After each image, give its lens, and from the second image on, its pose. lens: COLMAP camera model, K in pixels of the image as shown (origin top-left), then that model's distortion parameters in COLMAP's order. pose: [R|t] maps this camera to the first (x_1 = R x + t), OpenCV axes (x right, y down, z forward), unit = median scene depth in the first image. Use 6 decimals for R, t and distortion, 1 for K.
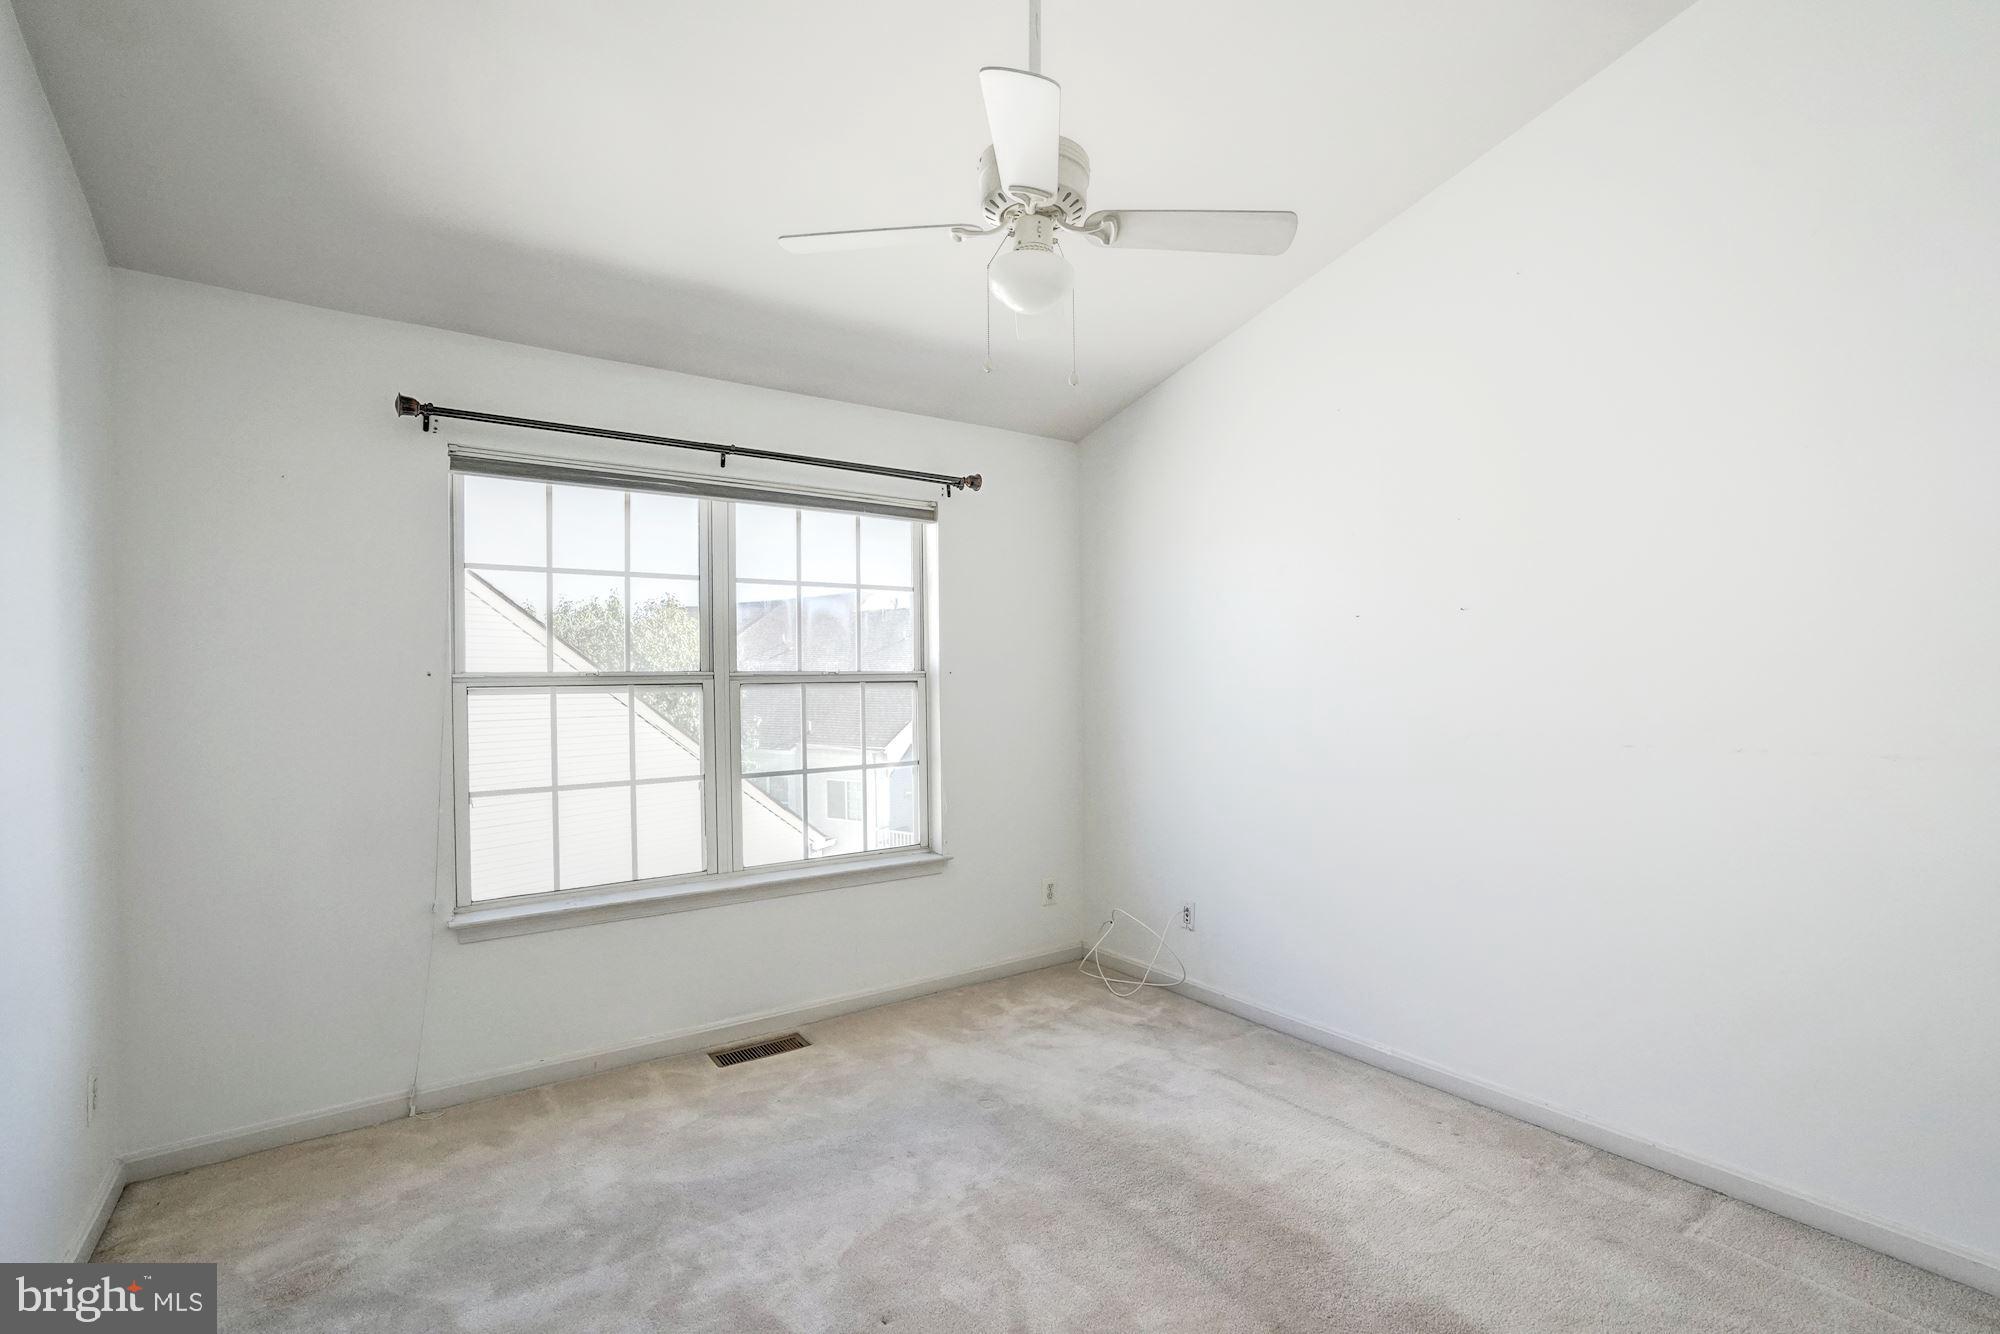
lens RADIAL K [[910.4, 0, 1001.0], [0, 910.4, 679.9], [0, 0, 1]] dist [-0.047395, 0.023038]
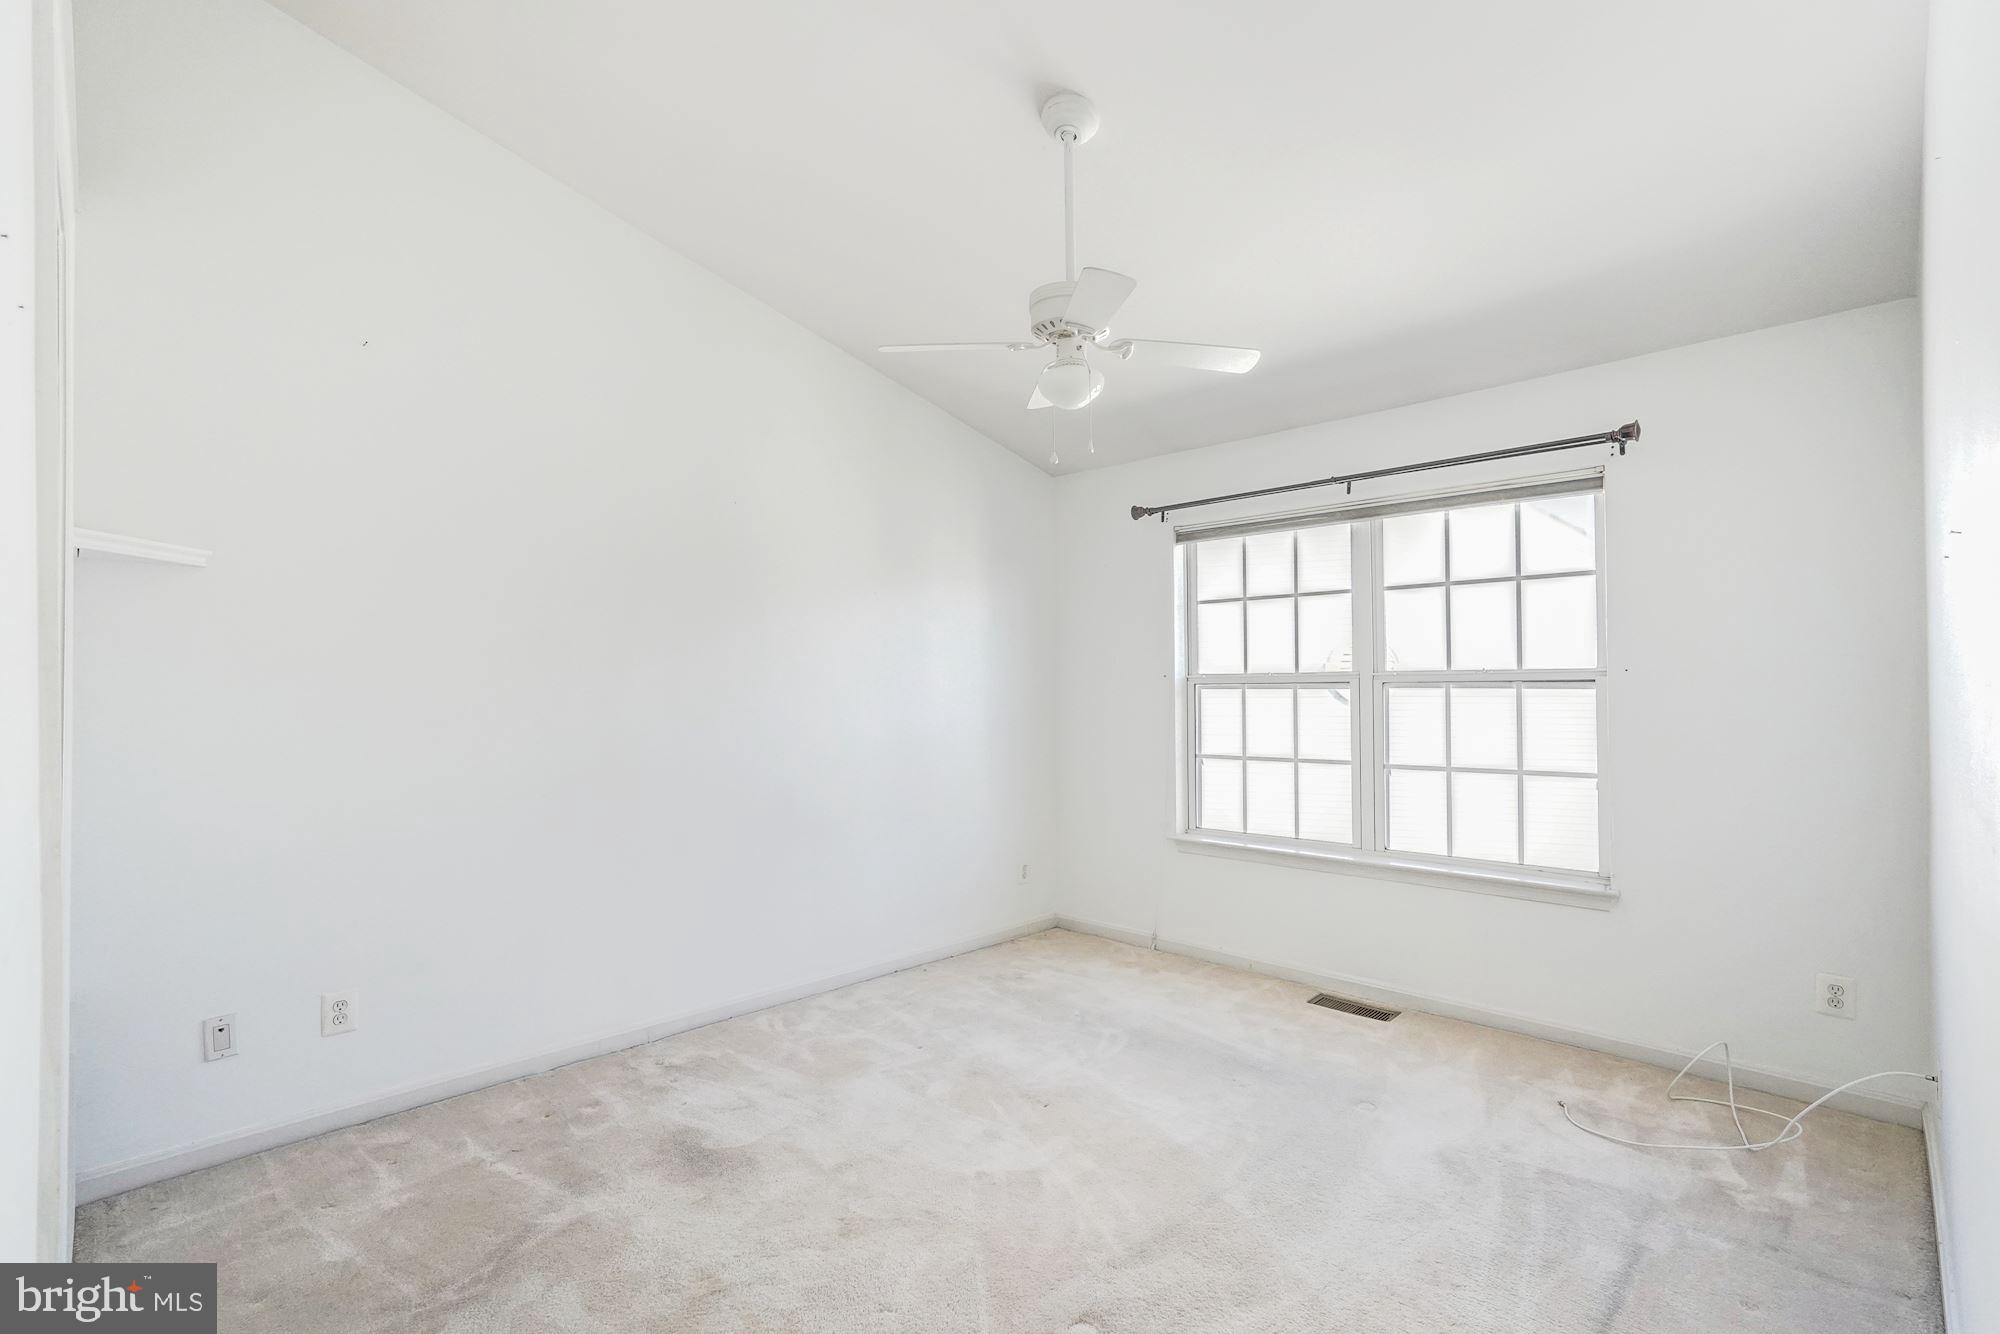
lens RADIAL K [[910.4, 0, 1001.0], [0, 910.4, 679.9], [0, 0, 1]] dist [-0.047395, 0.023038]
pose [[0.181466, 0.005309, -0.983383, 0.727406], [0.005512, 0.999964, 0.006415, -0.008393], [0.983382, -0.006585, 0.181430, 0.350467]]
